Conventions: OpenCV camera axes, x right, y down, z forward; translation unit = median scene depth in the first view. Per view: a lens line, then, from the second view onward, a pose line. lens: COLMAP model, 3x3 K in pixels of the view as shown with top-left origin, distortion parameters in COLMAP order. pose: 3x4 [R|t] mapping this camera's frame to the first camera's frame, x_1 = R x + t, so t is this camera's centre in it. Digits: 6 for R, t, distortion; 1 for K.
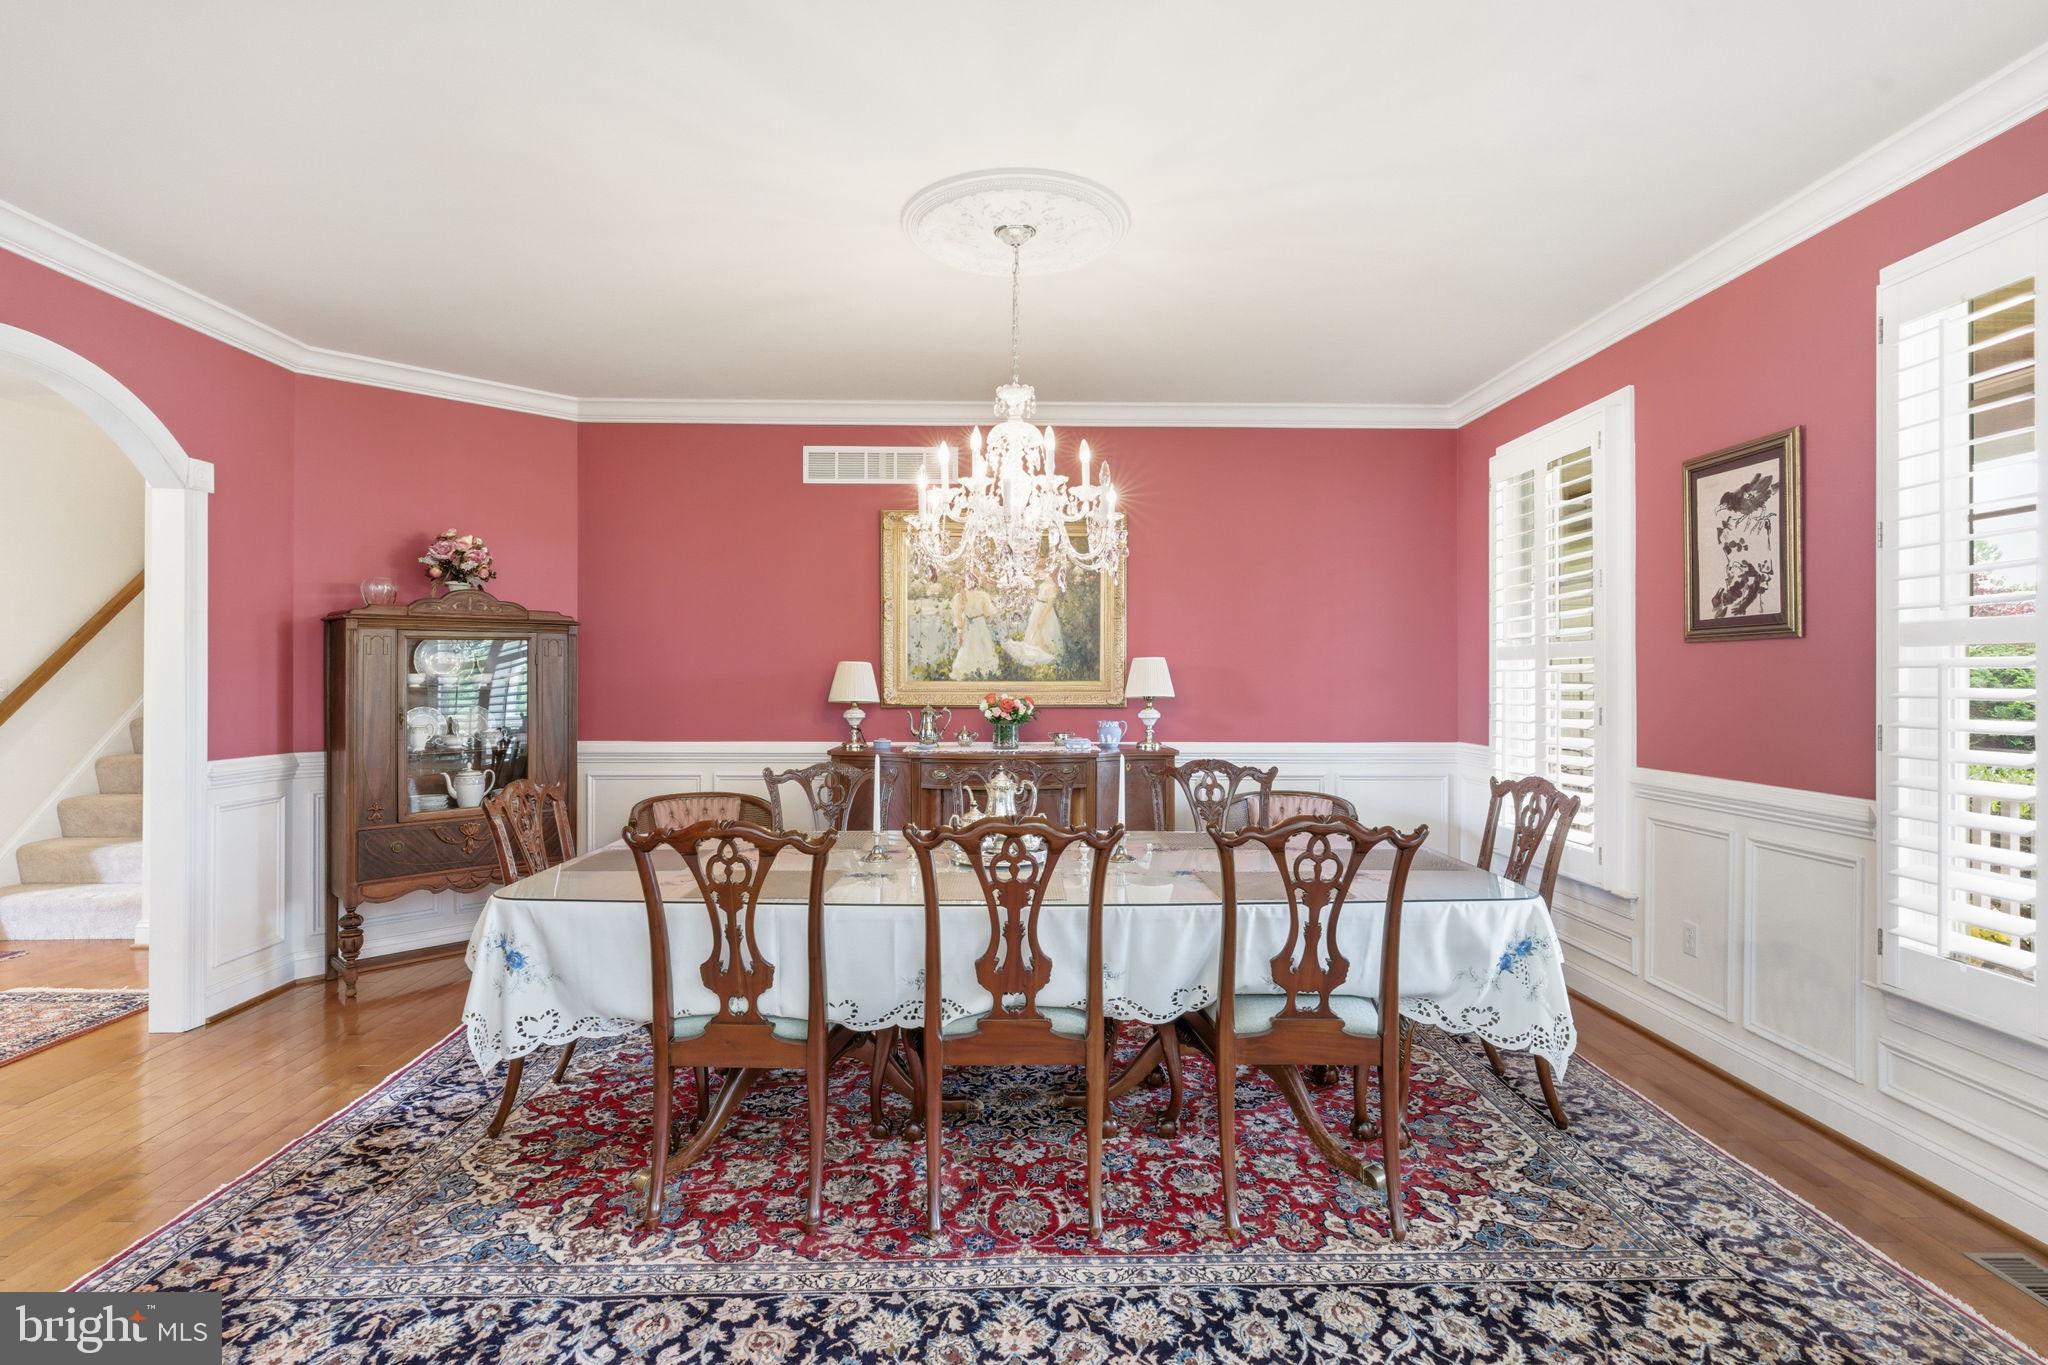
lens RADIAL K [[991.1, 0, 1023.2], [0, 991.1, 687.4], [0, 0, 1]] dist [-0.000275, 0.000581]
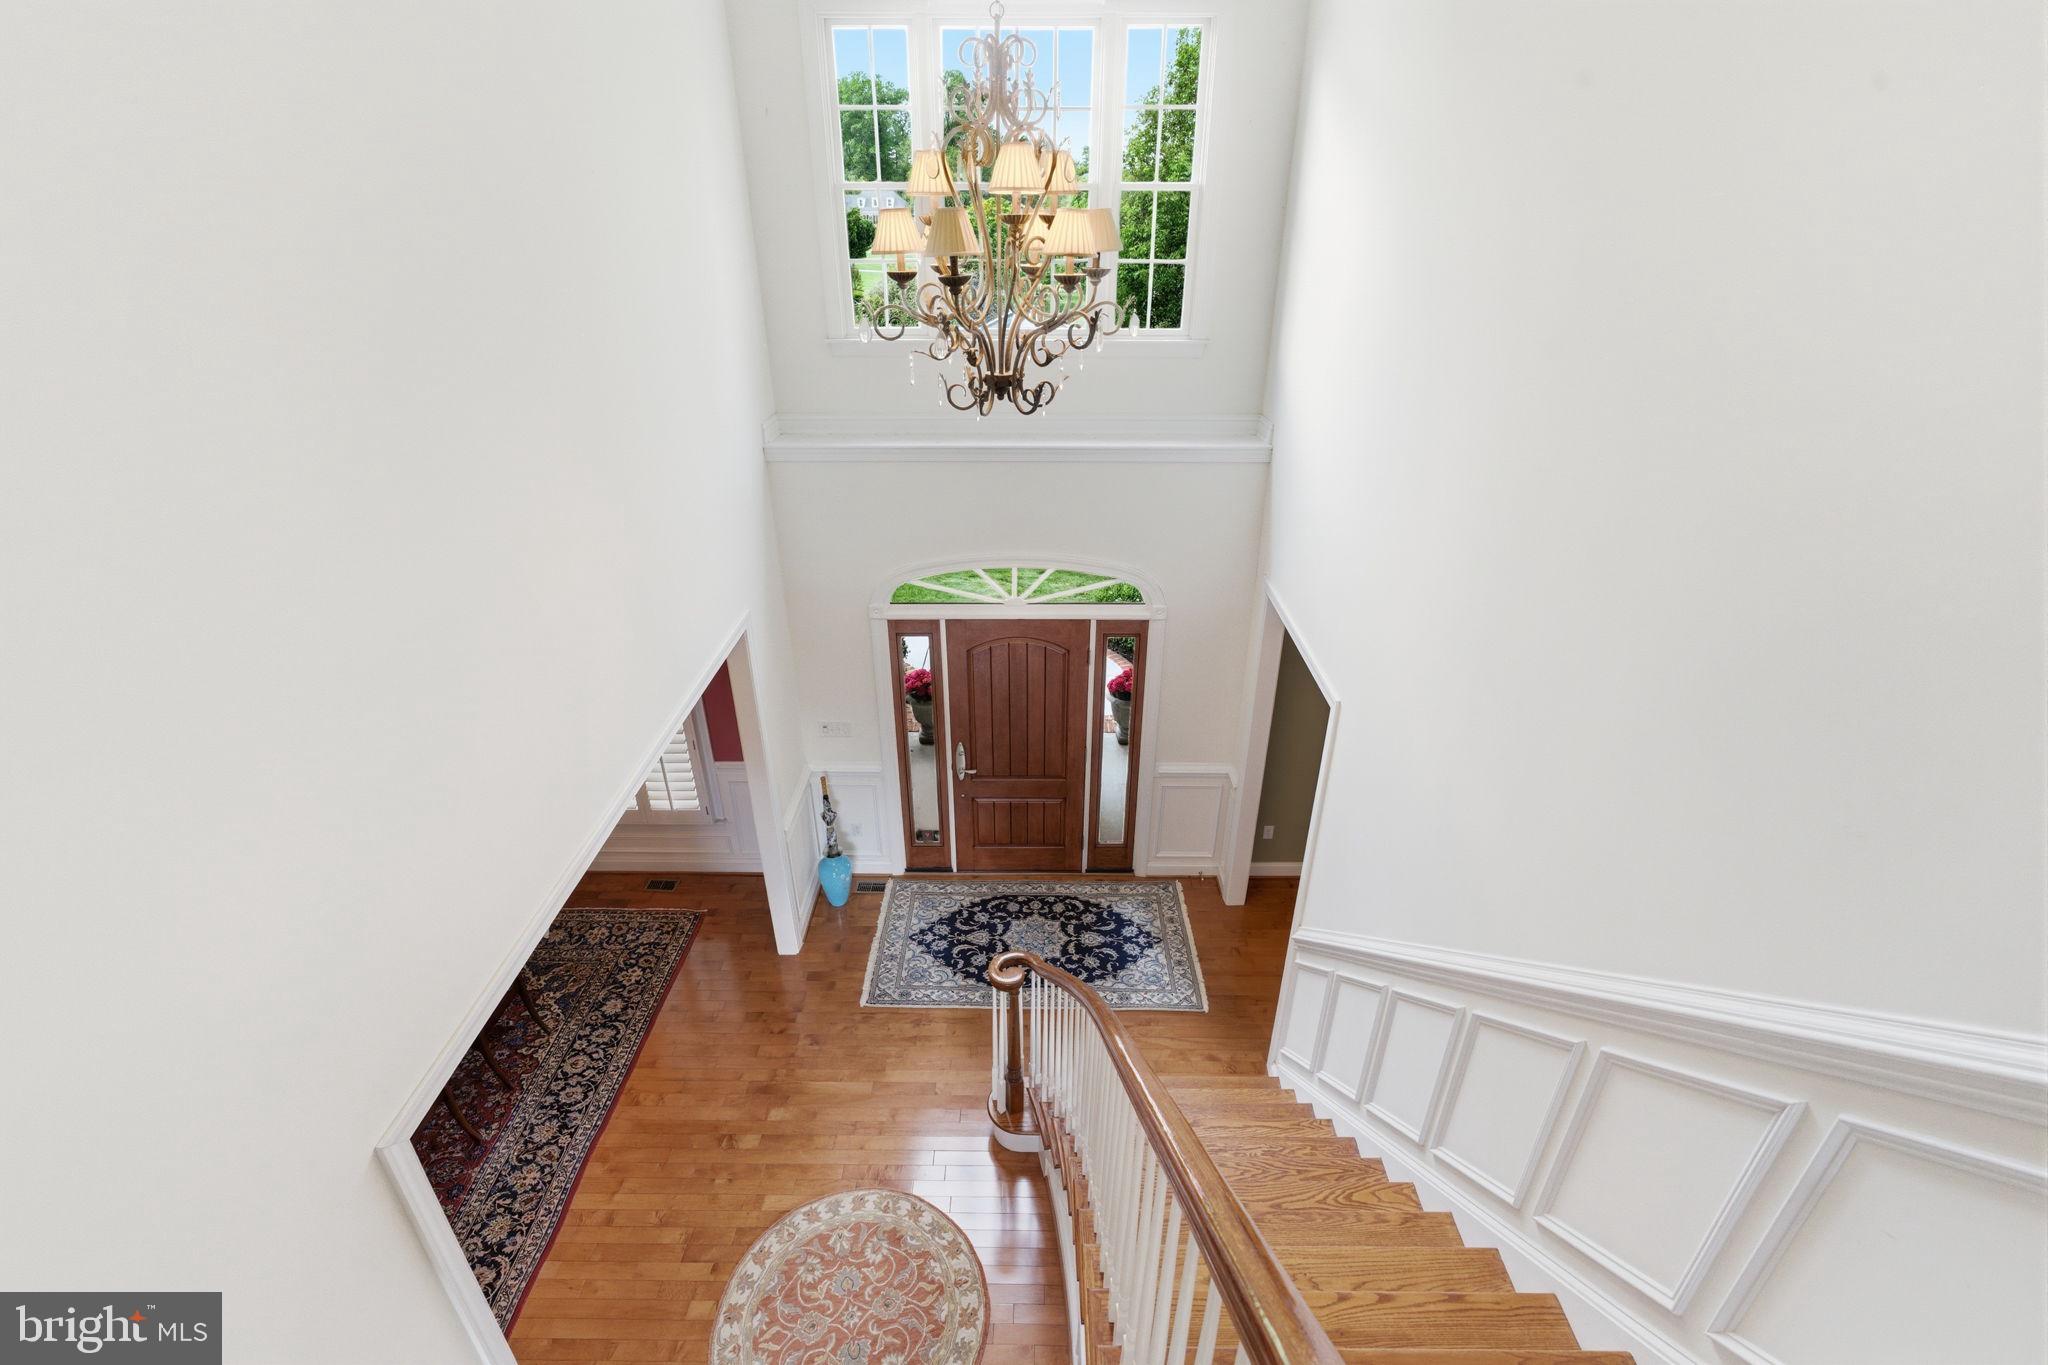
lens RADIAL K [[933.7, 0, 1024.0], [0, 933.7, 682.5], [0, 0, 1]] dist [-0.000007, 0.000828]
pose [[0.033481, -0.469251, 0.882430, -1.392650], [0.012741, 0.883054, 0.469099, -1.473359], [-0.999358, -0.004463, 0.035544, -0.320994]]
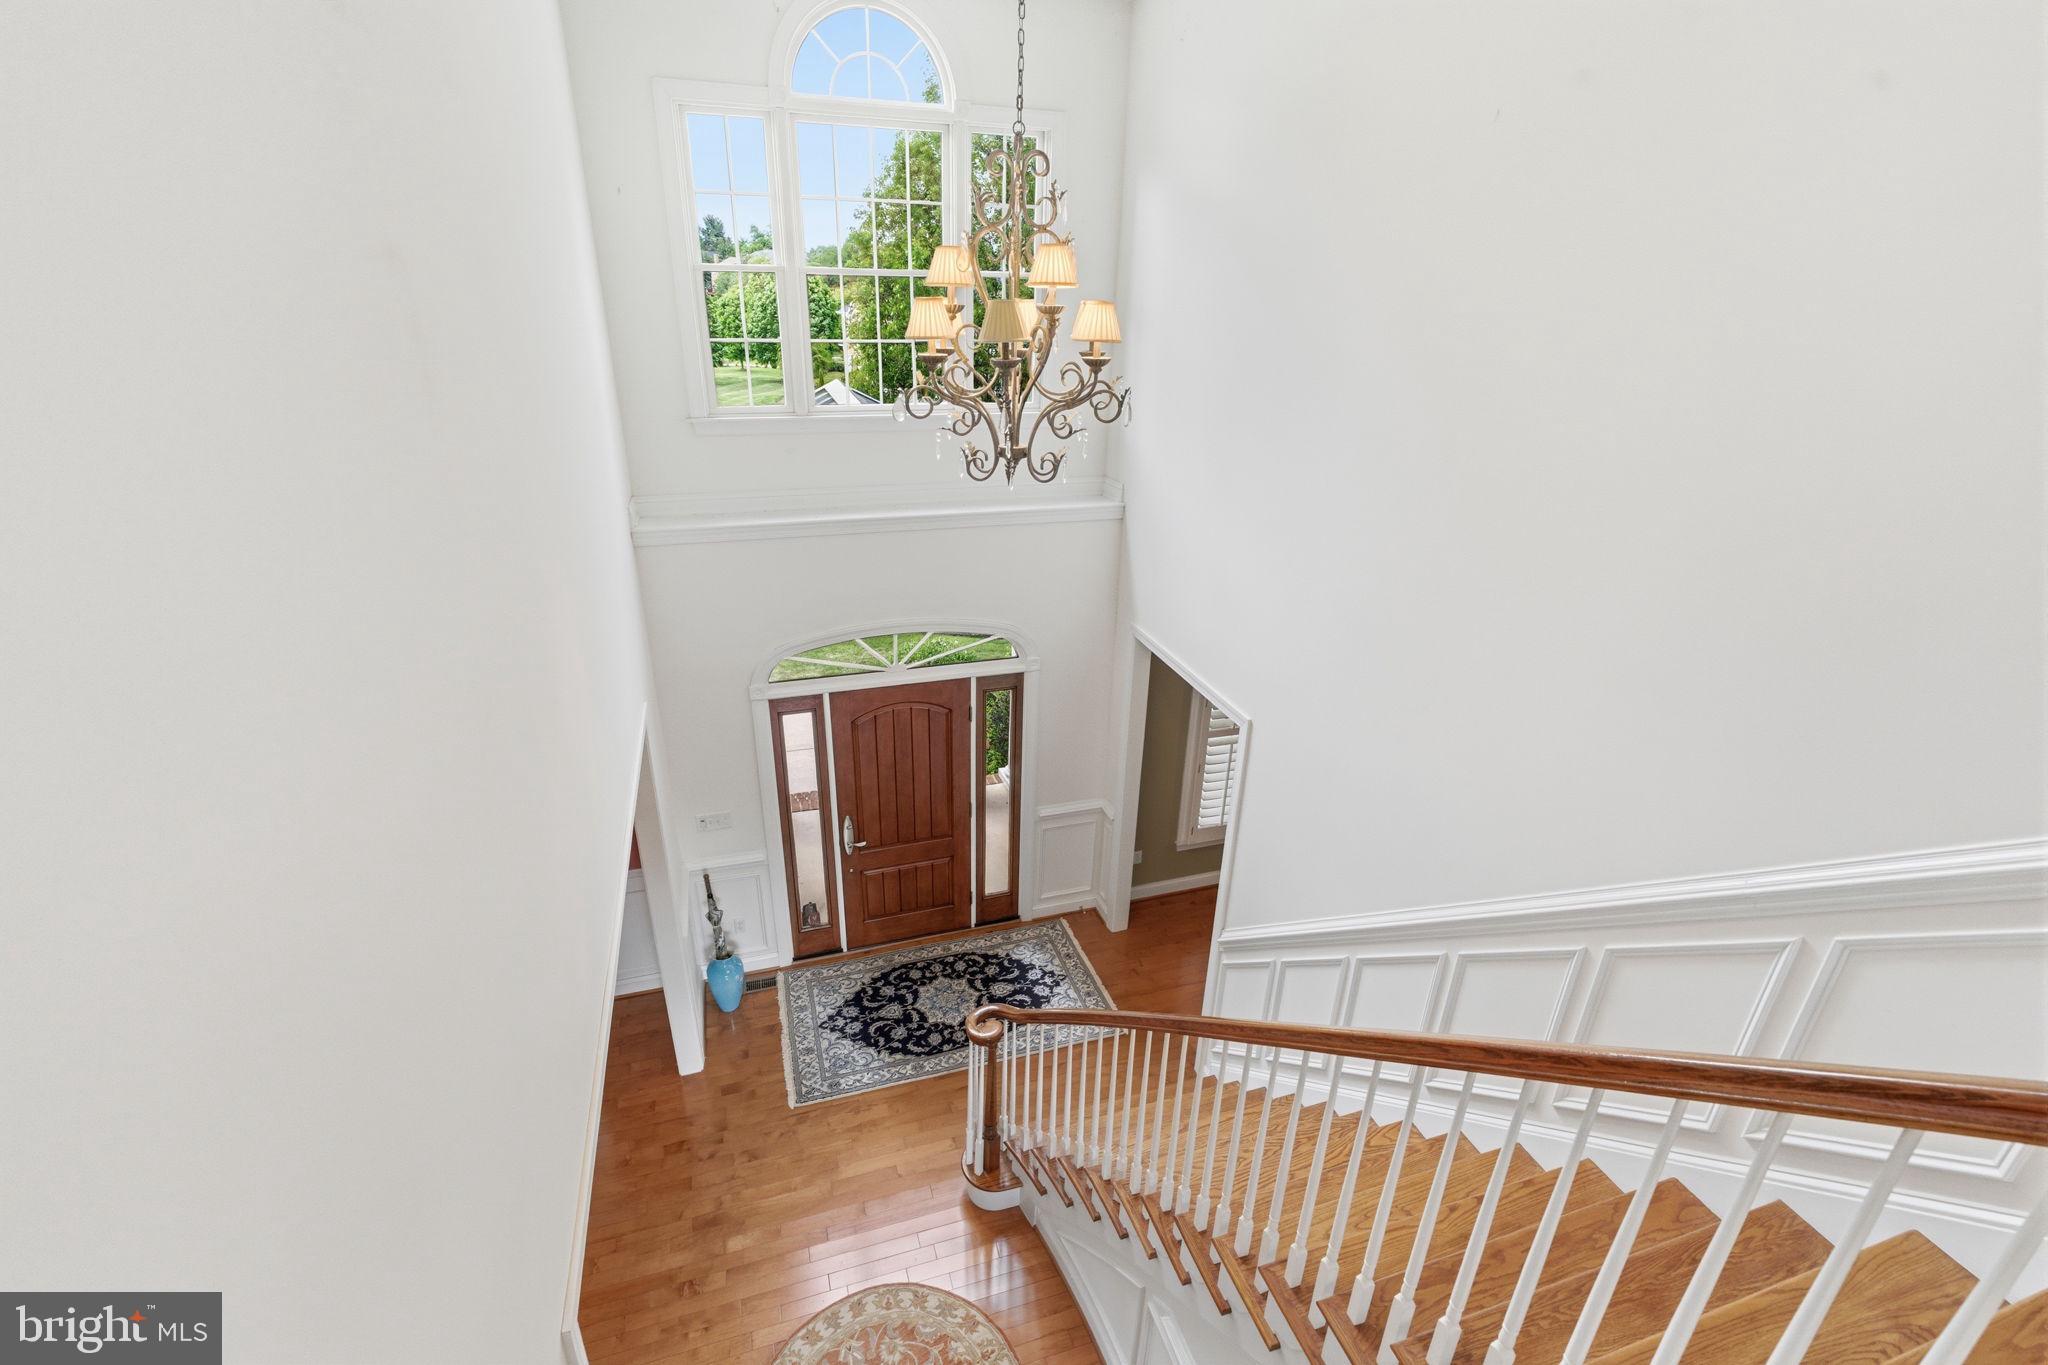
lens RADIAL K [[933.7, 0, 1024.0], [0, 933.7, 682.5], [0, 0, 1]] dist [-0.000007, 0.000828]
pose [[-0.288775, -0.391611, 0.873642, -1.420977], [-0.013906, 0.914137, 0.405166, -1.490474], [-0.957296, 0.104853, -0.269425, 0.202848]]
